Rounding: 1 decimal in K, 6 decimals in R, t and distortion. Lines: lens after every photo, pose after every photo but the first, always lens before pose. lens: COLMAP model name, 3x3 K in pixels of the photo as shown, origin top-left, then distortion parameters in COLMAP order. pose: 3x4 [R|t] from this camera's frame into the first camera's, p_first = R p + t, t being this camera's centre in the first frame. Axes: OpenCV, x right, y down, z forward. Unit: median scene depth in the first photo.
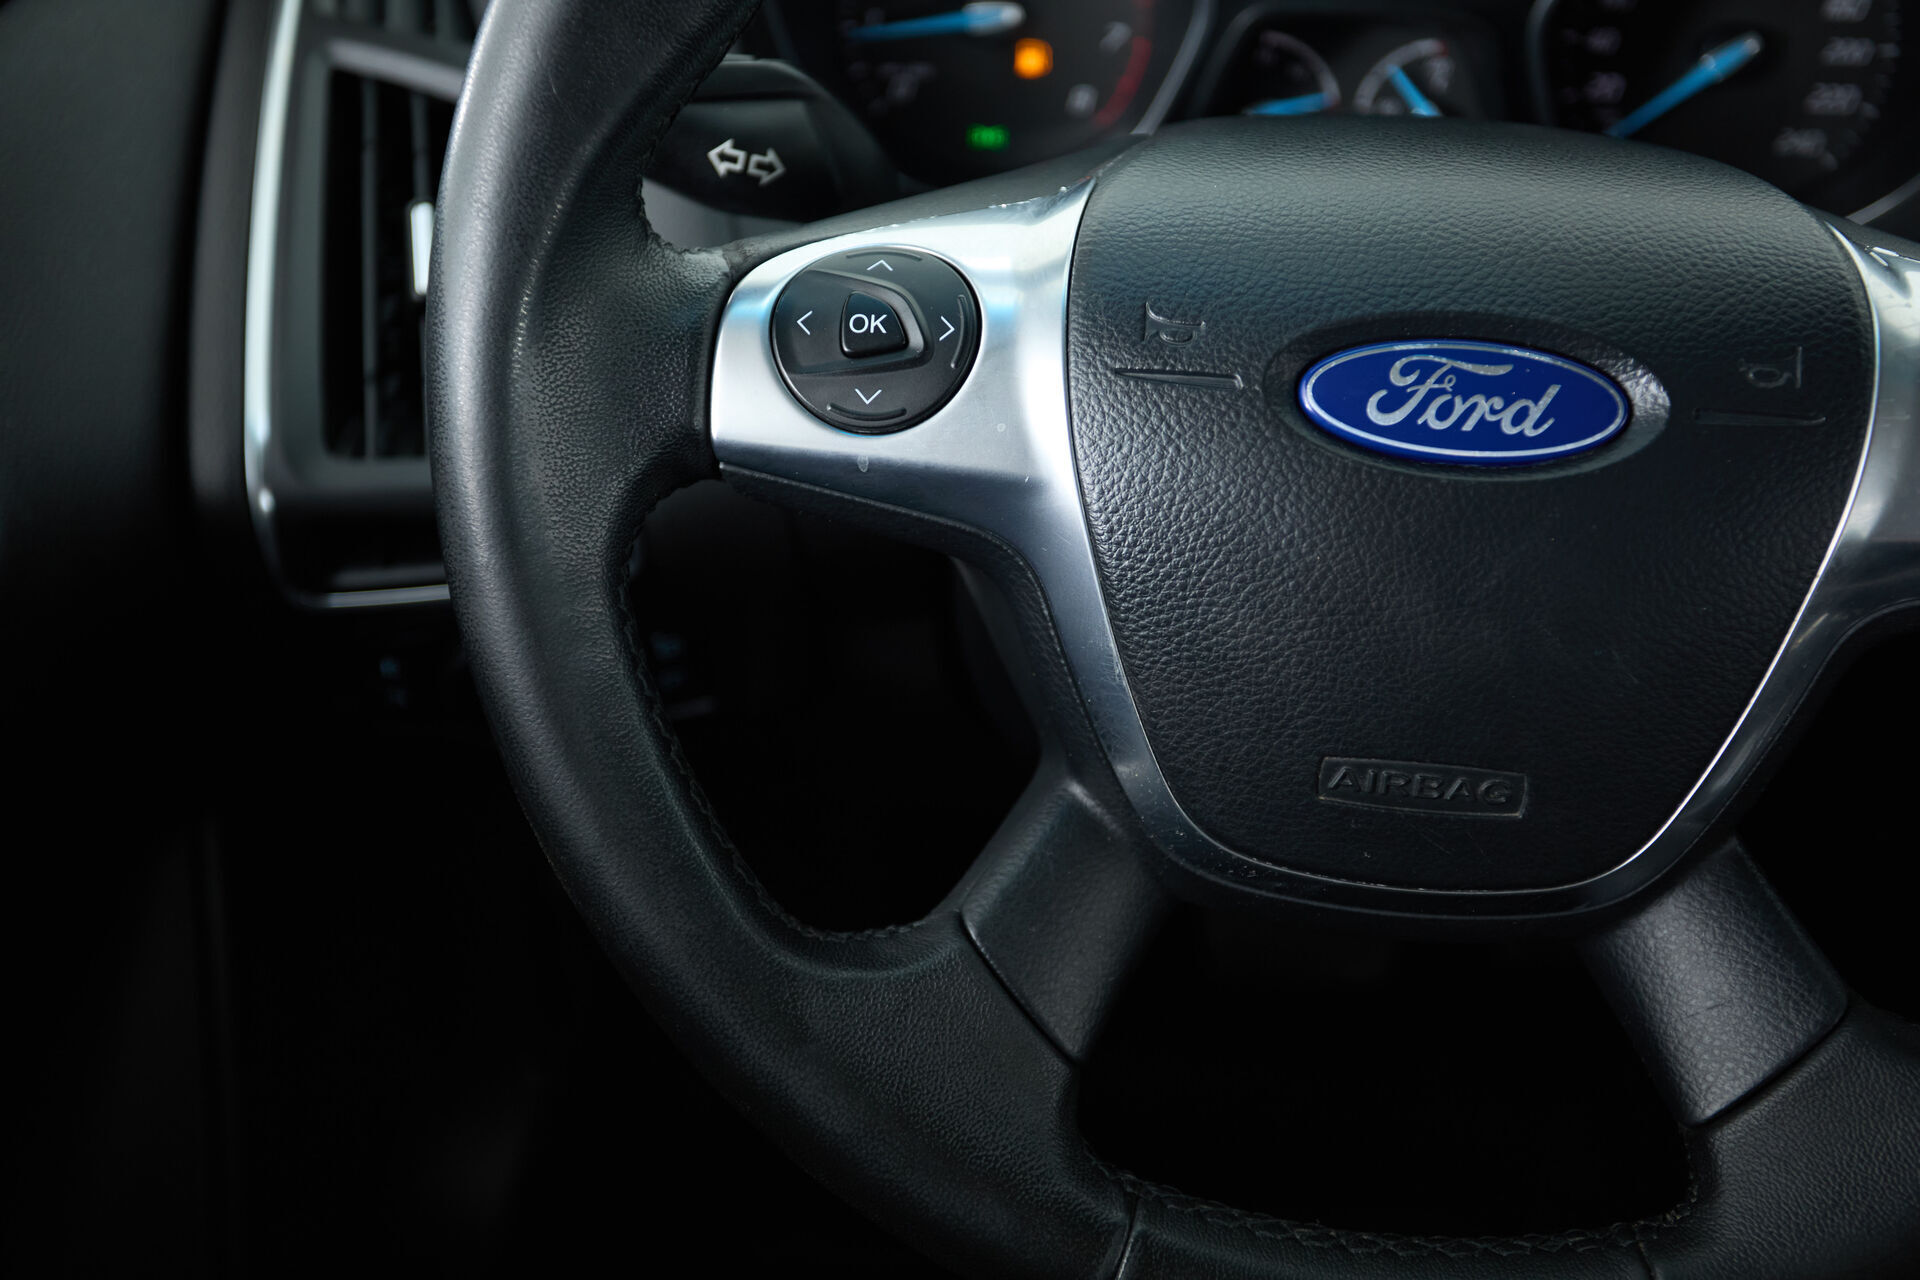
lens RADIAL K [[2016.6, 0, 960.0], [0, 2016.6, 640.0], [0, 0, 1]] dist [0.013694, 0.112487]
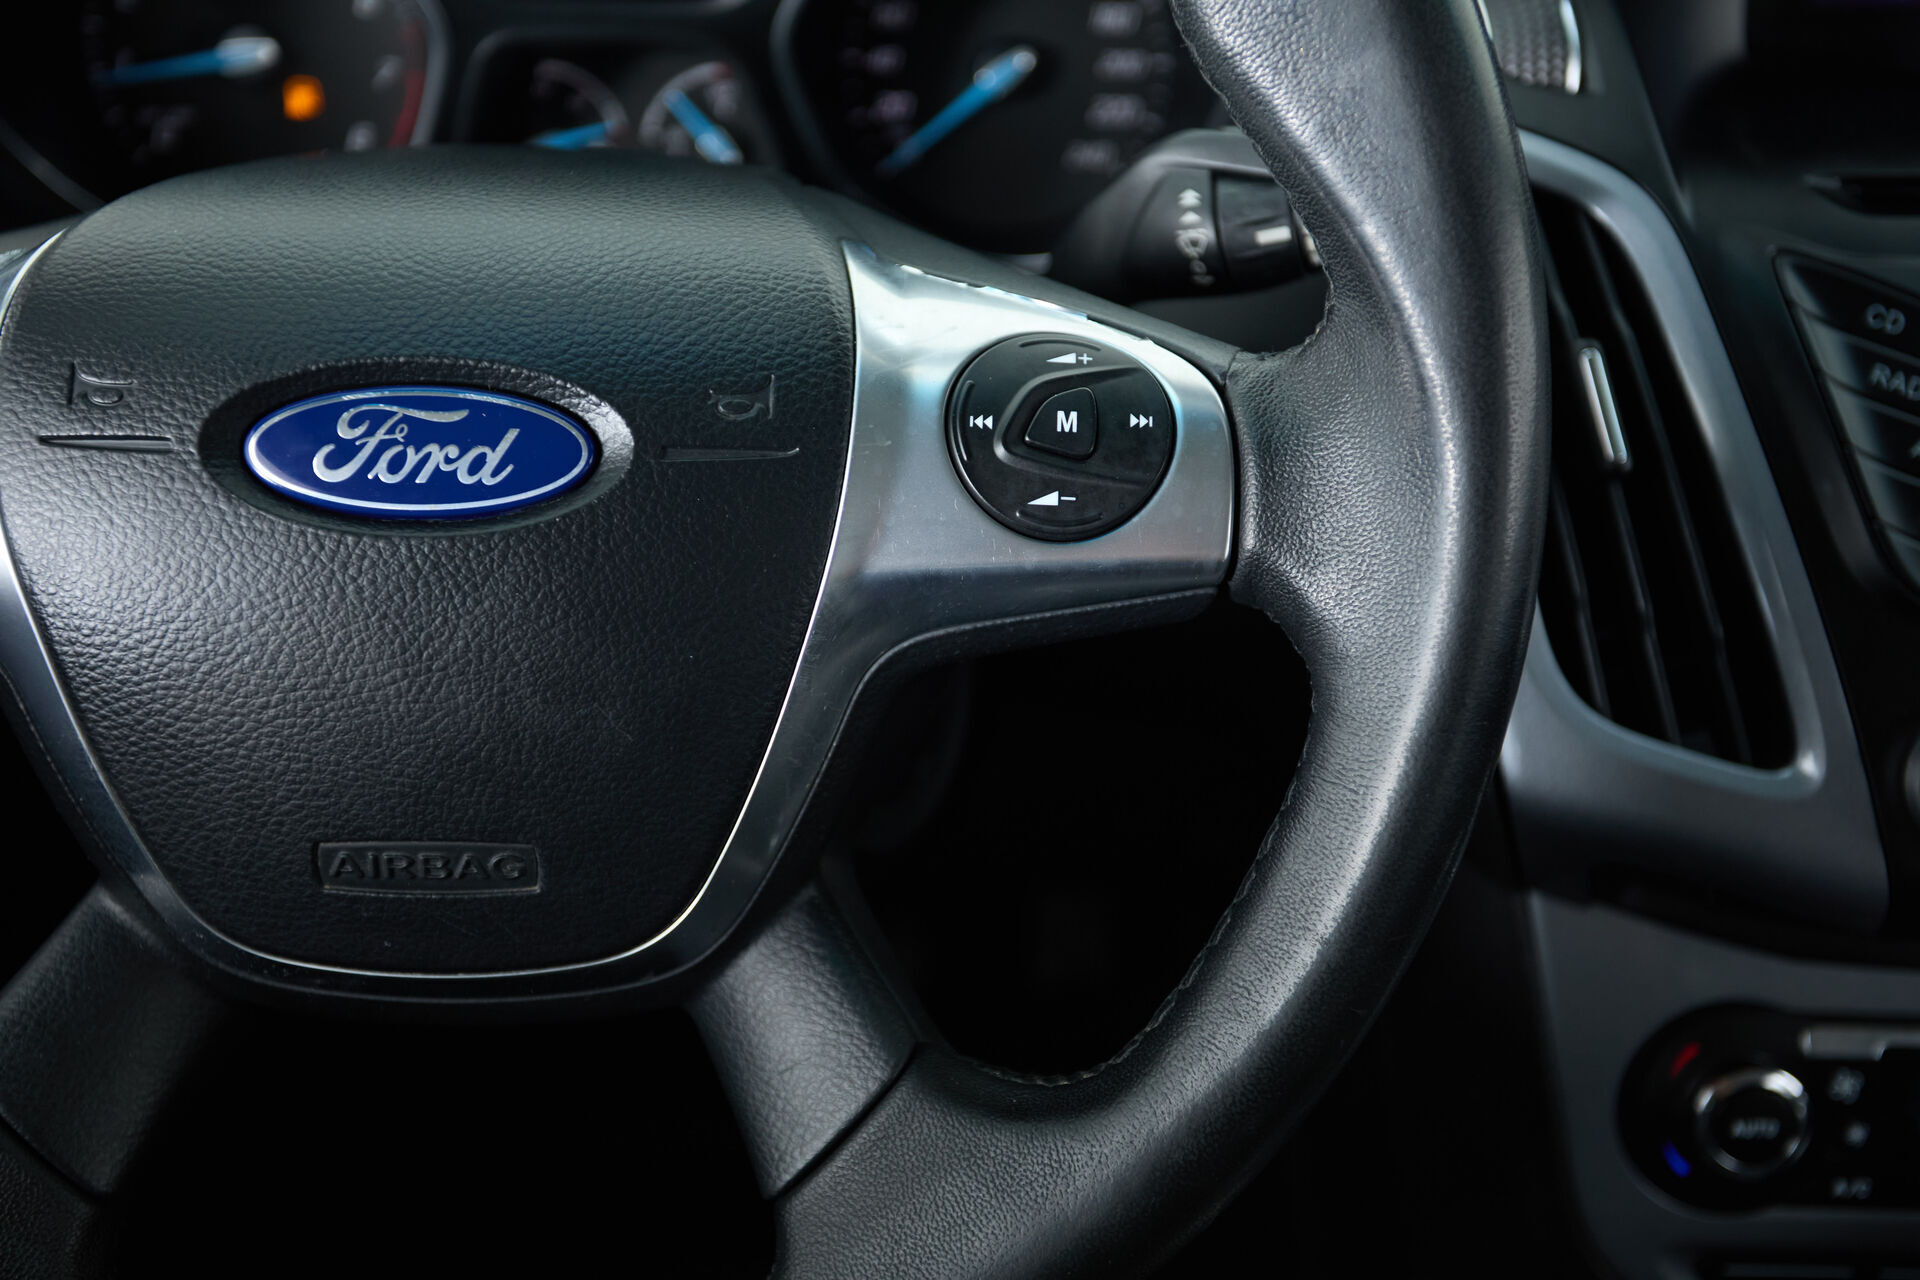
lens RADIAL K [[2016.6, 0, 960.0], [0, 2016.6, 640.0], [0, 0, 1]] dist [0.013694, 0.112487]
pose [[0.993002, -0.068669, 0.096086, 0.398684], [0.070103, 0.997472, -0.011621, -0.003452], [-0.095045, 0.018275, 0.995305, 0.052475]]
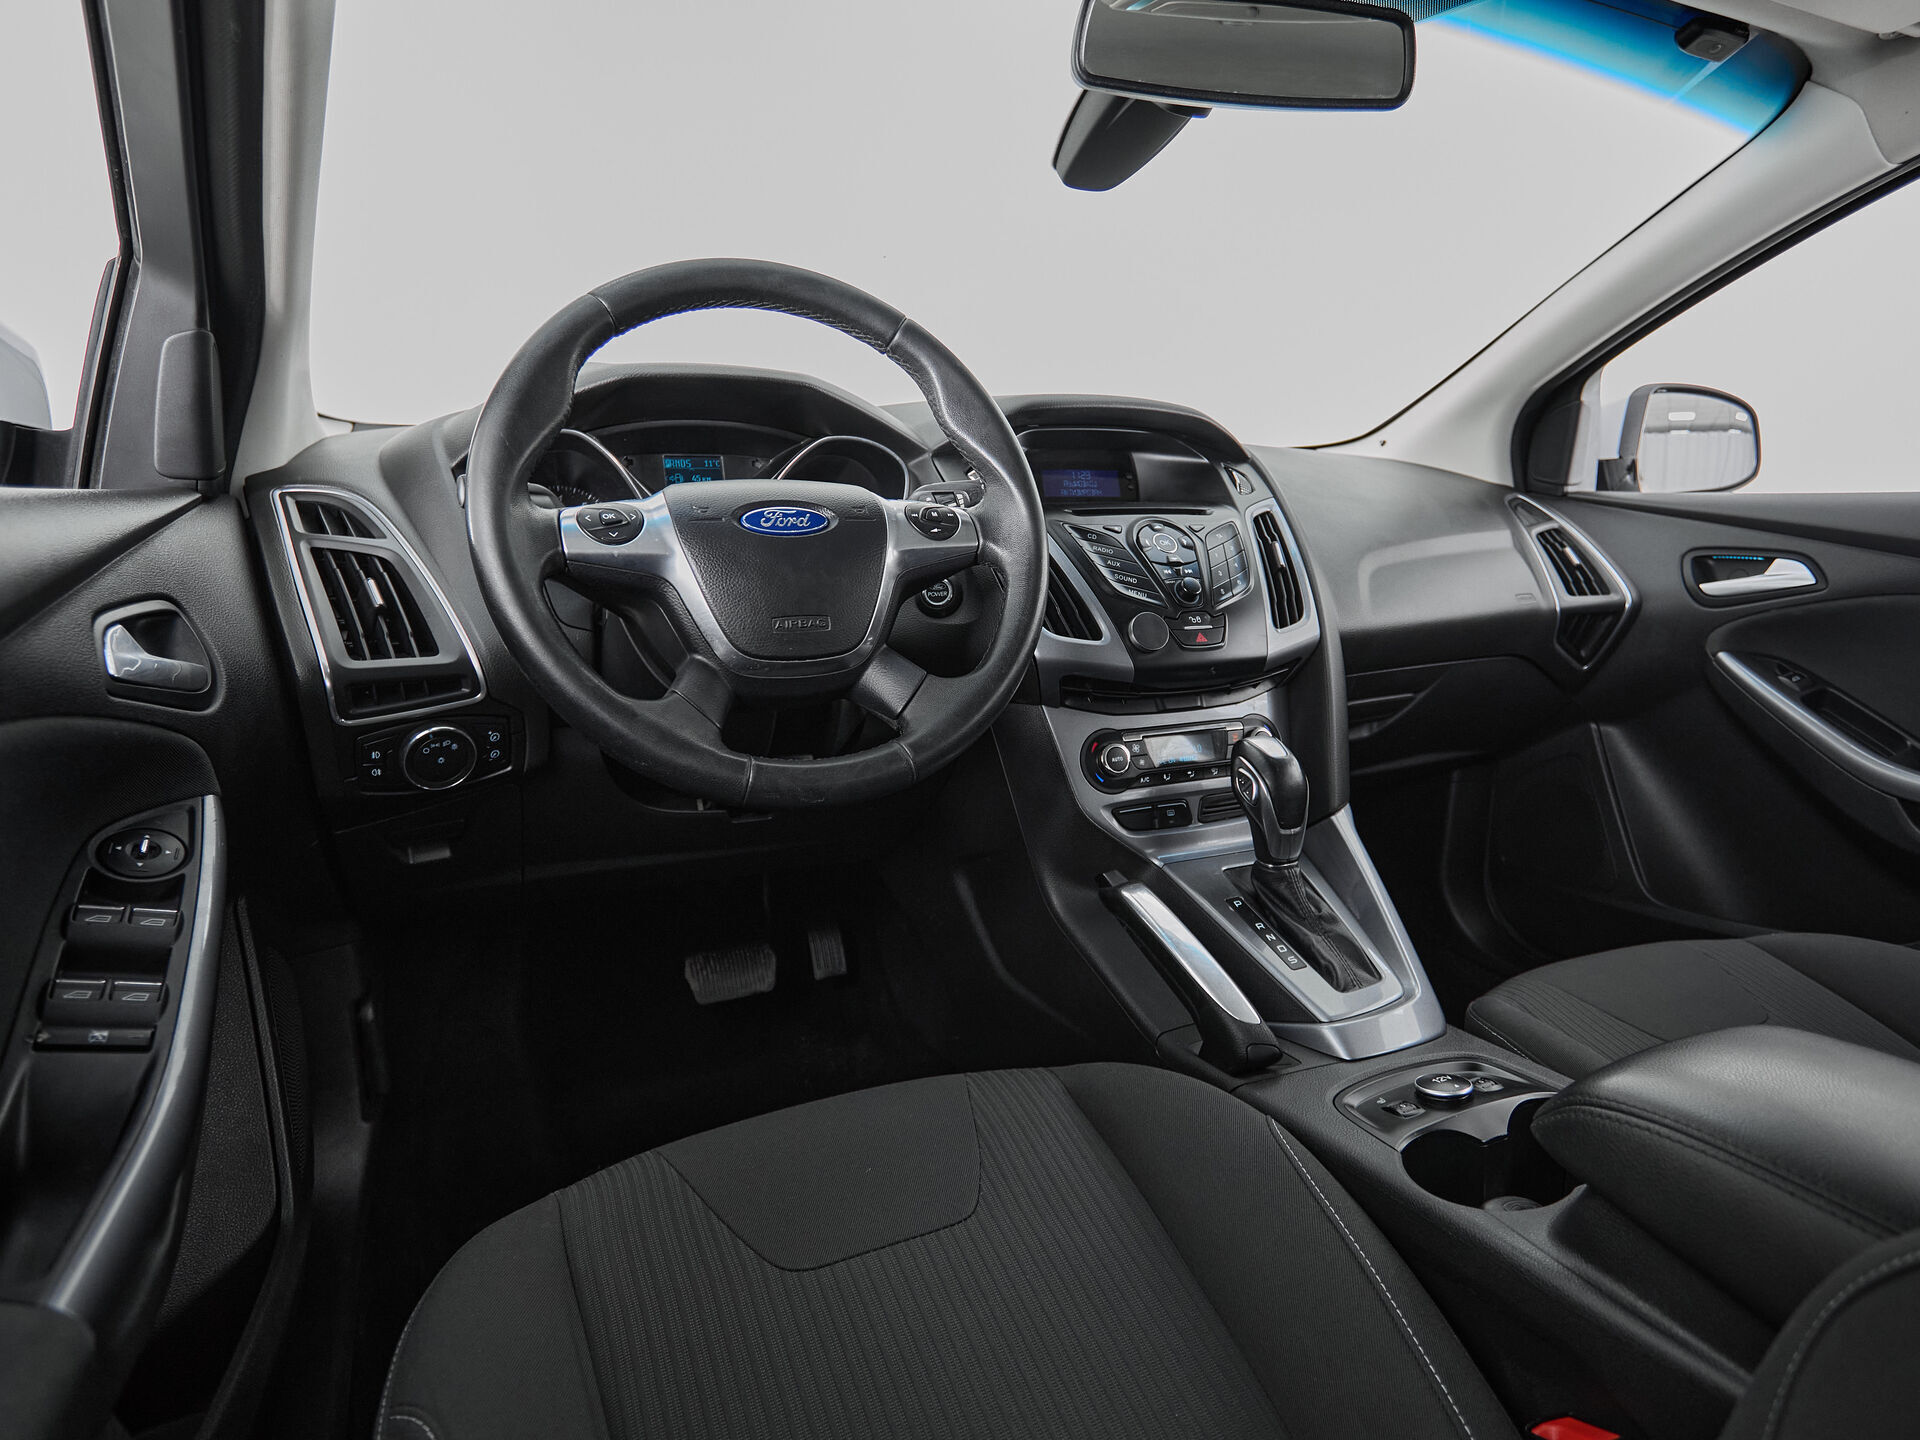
lens RADIAL K [[1147.8, 0, 1002.8], [0, 1147.8, 723.3], [0, 0, 1]] dist [-0.002892, -0.000483]
pose [[0.847236, -0.132948, 0.514311, -0.529399], [0.310234, 0.909748, -0.275887, 0.902565], [-0.431215, 0.393298, 0.812016, -0.702027]]
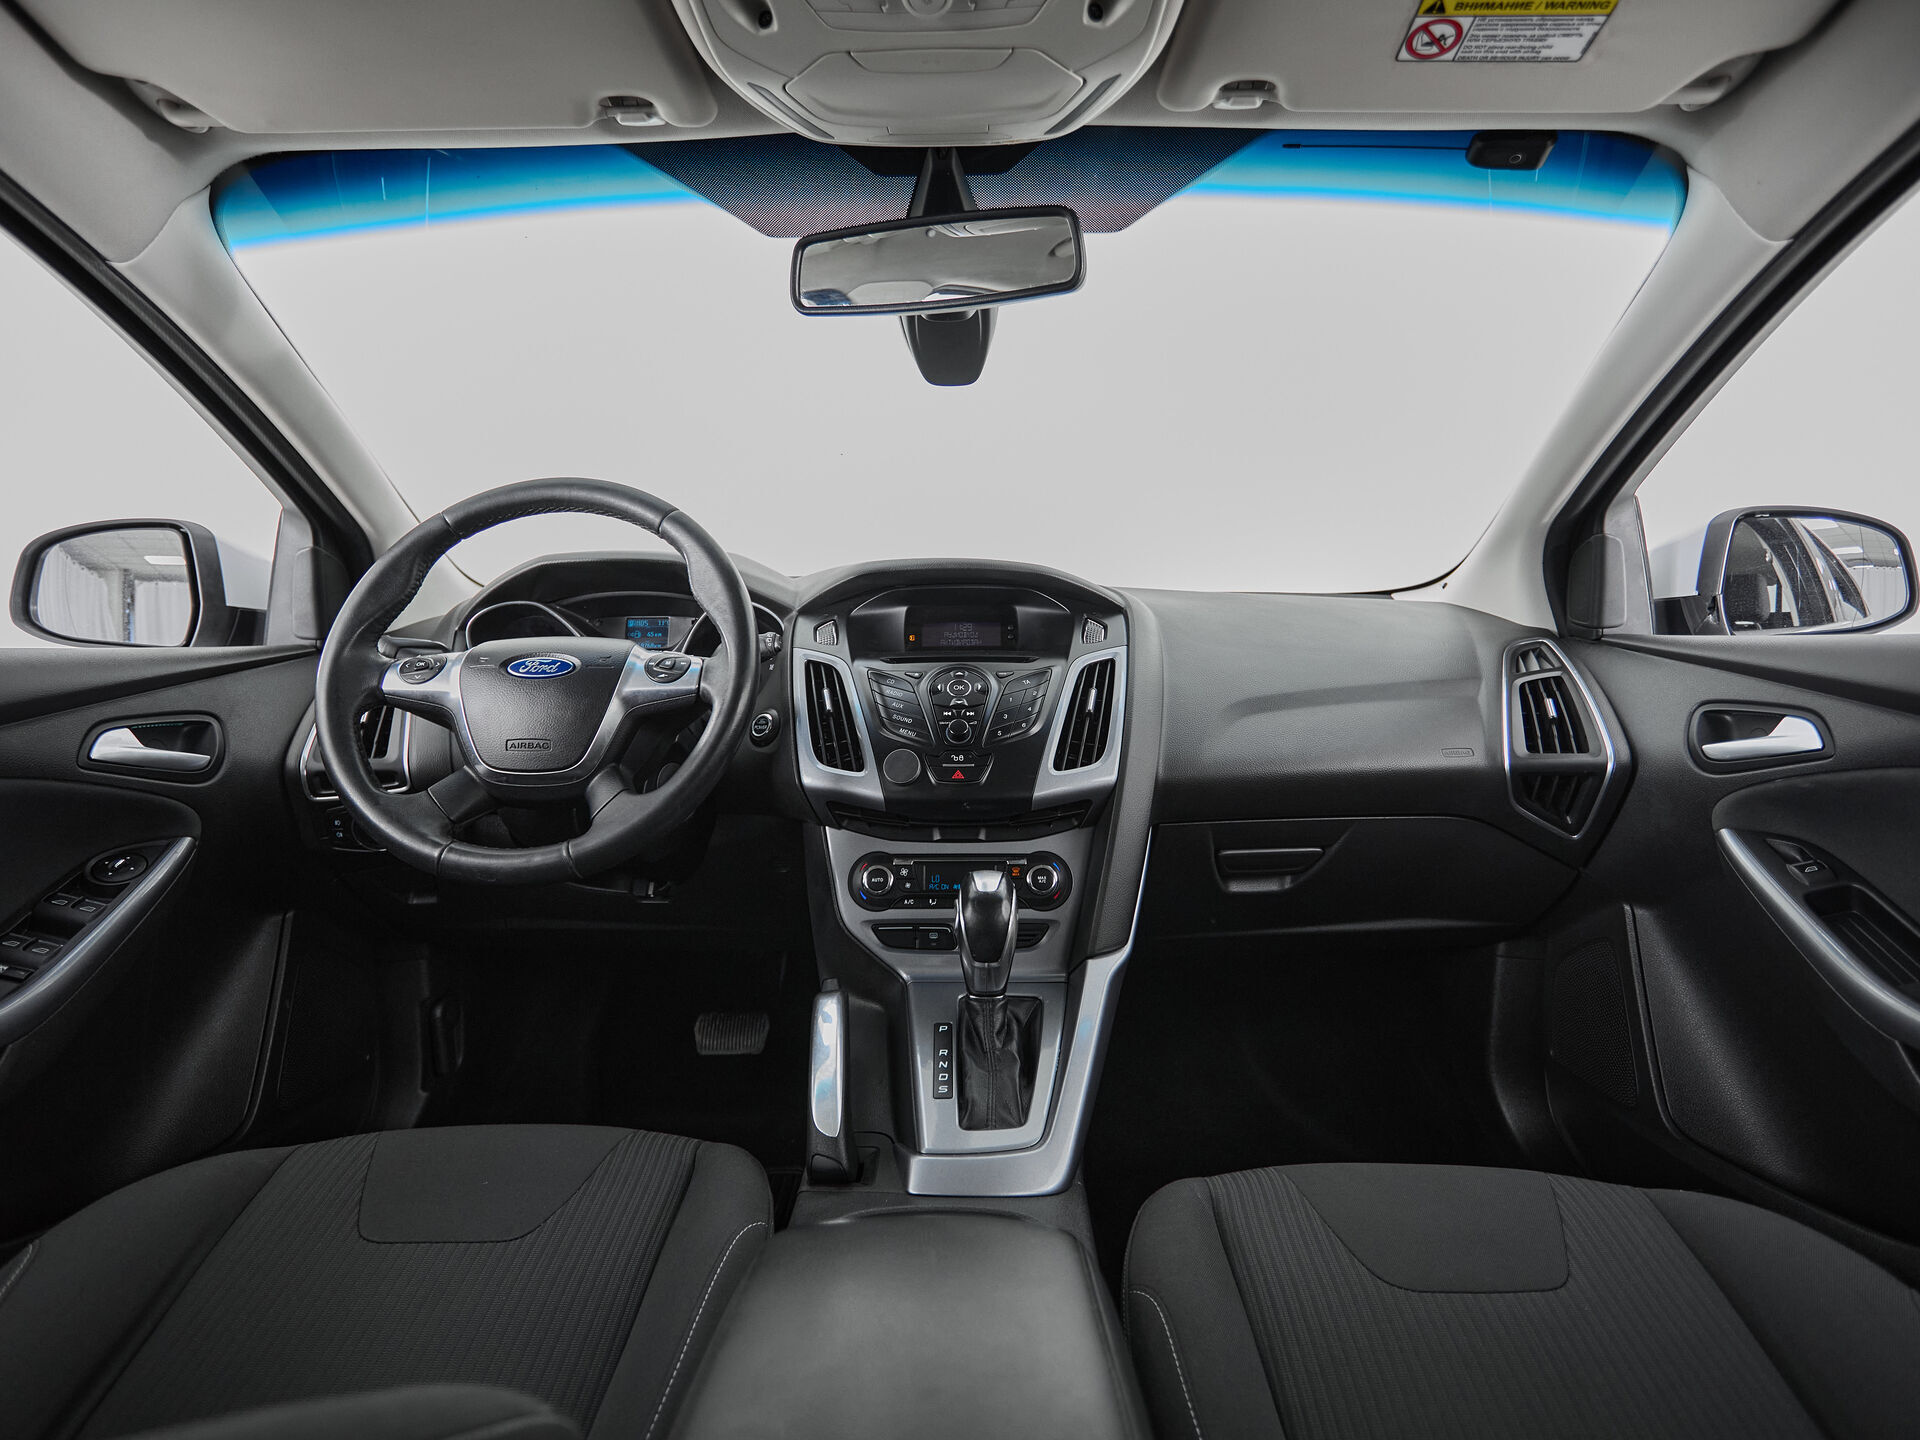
lens RADIAL K [[1045.9, 0, 960.0], [0, 1045.9, 720.0], [0, 0, 1]] dist [0.002342, -0.000120]
pose [[0.995623, -0.044825, 0.082015, 1.032426], [0.078502, 0.877296, -0.473487, 1.250193], [-0.050728, 0.477852, 0.876974, -1.182192]]
